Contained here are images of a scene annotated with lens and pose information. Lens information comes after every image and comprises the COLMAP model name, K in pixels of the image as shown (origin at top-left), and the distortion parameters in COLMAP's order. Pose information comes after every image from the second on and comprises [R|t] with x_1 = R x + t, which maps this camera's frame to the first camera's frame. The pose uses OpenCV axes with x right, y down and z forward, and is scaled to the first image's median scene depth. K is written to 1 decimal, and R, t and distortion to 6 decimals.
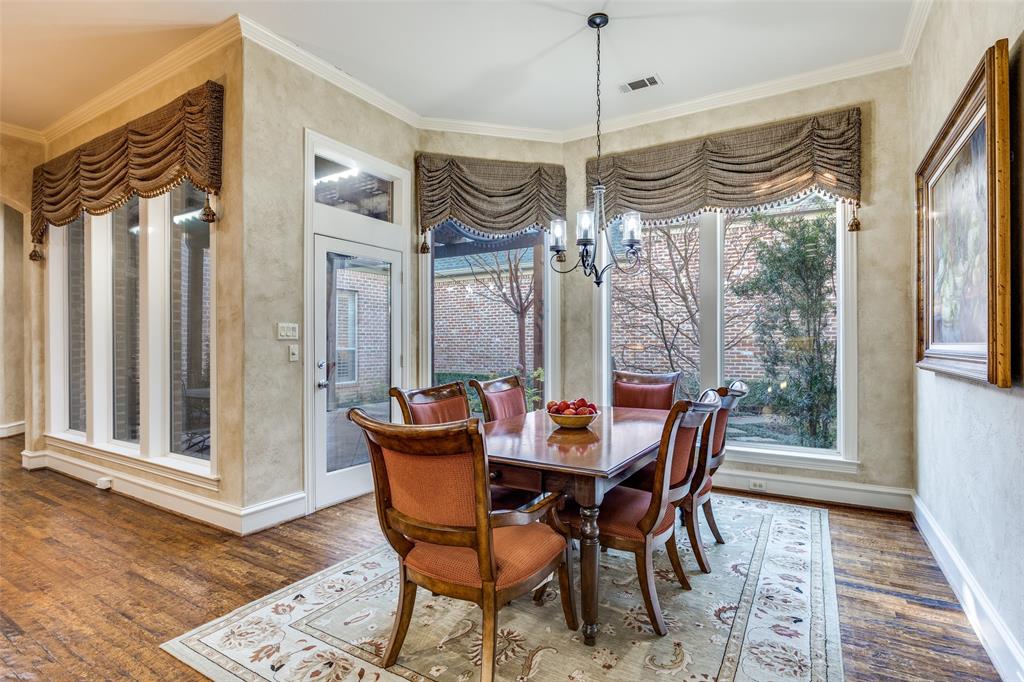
lens RADIAL K [[504.2, 0, 516.4], [0, 504.2, 341.8], [0, 0, 1]] dist [-0.012042, -0.000728]
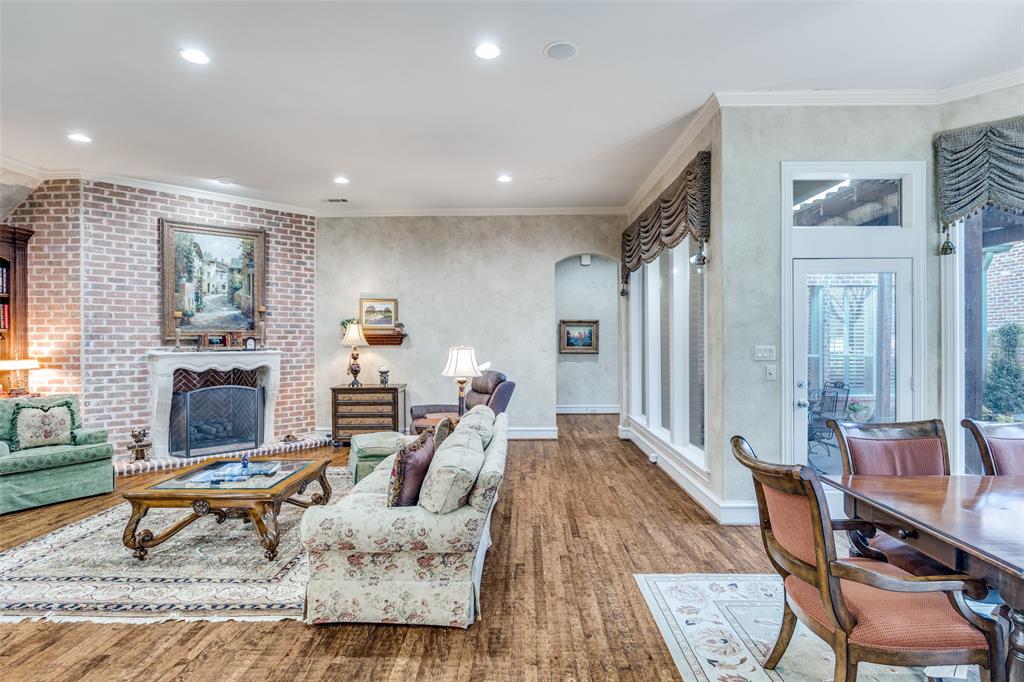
lens RADIAL K [[511.8, 0, 512.0], [0, 511.8, 341.0], [0, 0, 1]] dist [-0.003632, -0.000569]
pose [[0.494969, 0.000416, -0.868910, 0.226905], [0.004160, 0.999987, 0.002848, -0.048538], [0.868901, -0.005024, 0.494961, -0.034592]]
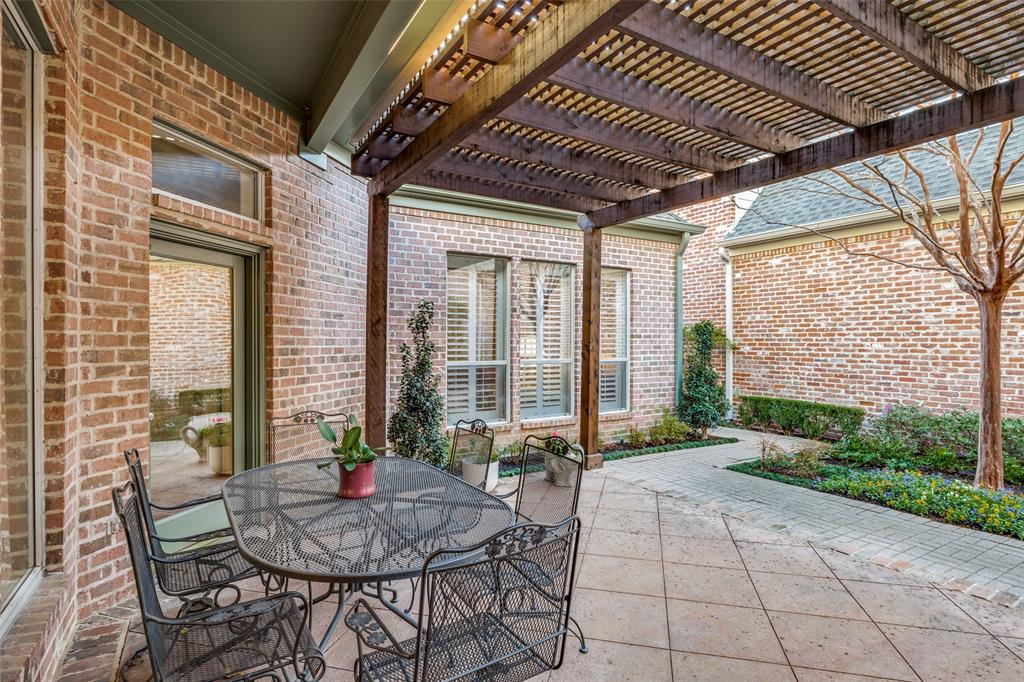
lens RADIAL K [[528.9, 0, 512.0], [0, 528.9, 341.0], [0, 0, 1]] dist [-0.003267, 0.000003]
pose [[0.881061, 0.004154, -0.472984, -0.413842], [-0.002643, 0.999989, 0.003859, -0.037890], [0.472995, -0.002150, 0.881063, 1.072711]]
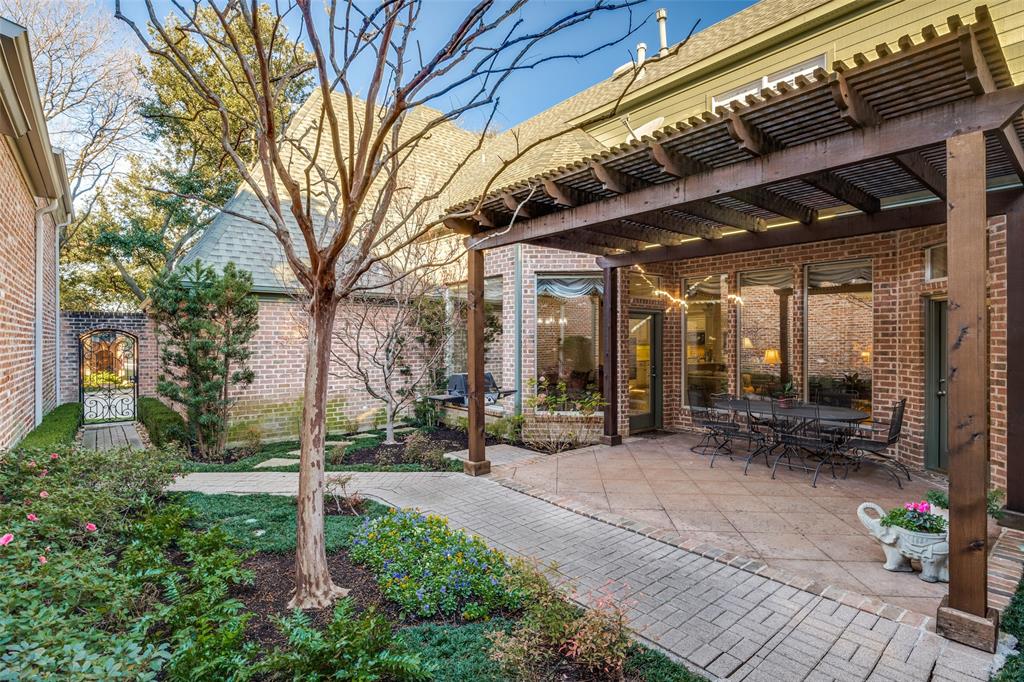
lens RADIAL K [[504.2, 0, 516.4], [0, 504.2, 341.8], [0, 0, 1]] dist [-0.012042, -0.000728]
pose [[-0.942087, 0.003548, 0.335350, -0.574619], [0.004034, 0.999992, 0.000753, -0.076759], [-0.335345, 0.002062, -0.942093, 3.250613]]
